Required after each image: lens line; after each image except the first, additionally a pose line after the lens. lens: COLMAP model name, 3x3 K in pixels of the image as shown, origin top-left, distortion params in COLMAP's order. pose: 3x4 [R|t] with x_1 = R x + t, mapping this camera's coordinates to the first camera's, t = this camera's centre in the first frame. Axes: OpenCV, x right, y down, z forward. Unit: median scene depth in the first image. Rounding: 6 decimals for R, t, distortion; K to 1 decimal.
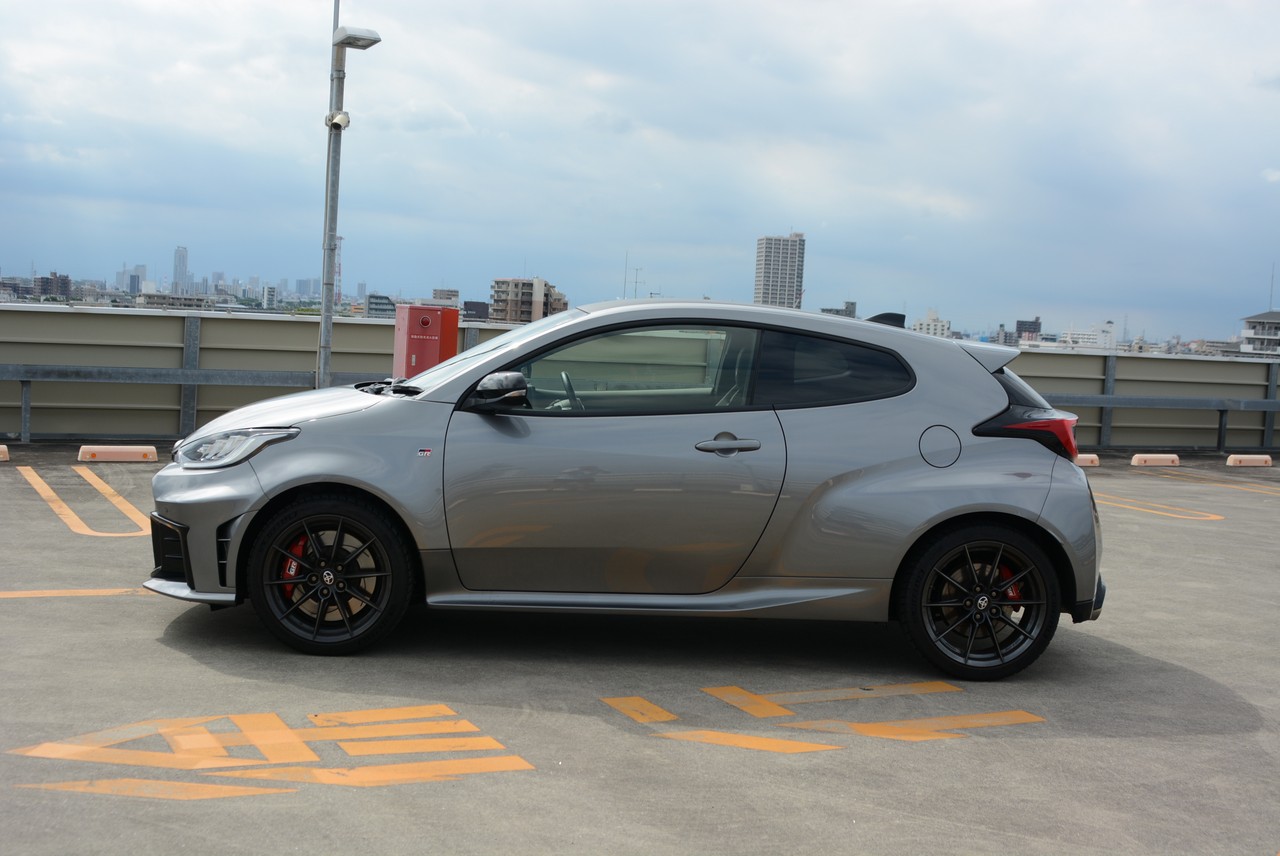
lens RADIAL K [[1706.7, 0, 639.9], [0, 1706.7, 427.4], [0, 0, 1]] dist [-0.057461, 0.000000]
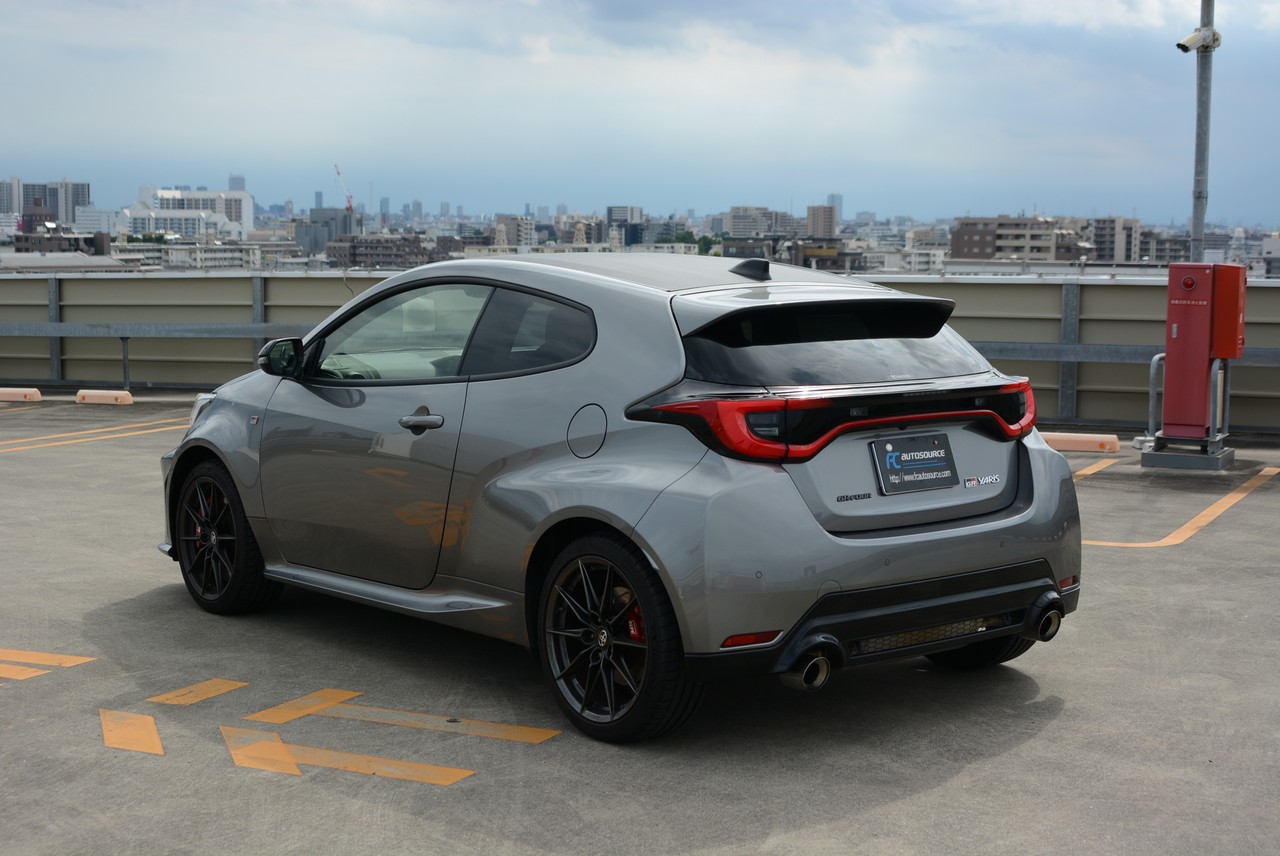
lens RADIAL K [[1934.3, 0, 640.3], [0, 1934.3, 428.6], [0, 0, 1]] dist [0.018468, 0.000000]
pose [[0.590023, 0.032088, -0.806748, 0.993244], [-0.027517, 0.999429, 0.019627, -0.009261], [0.806917, 0.010619, 0.590569, 0.547857]]
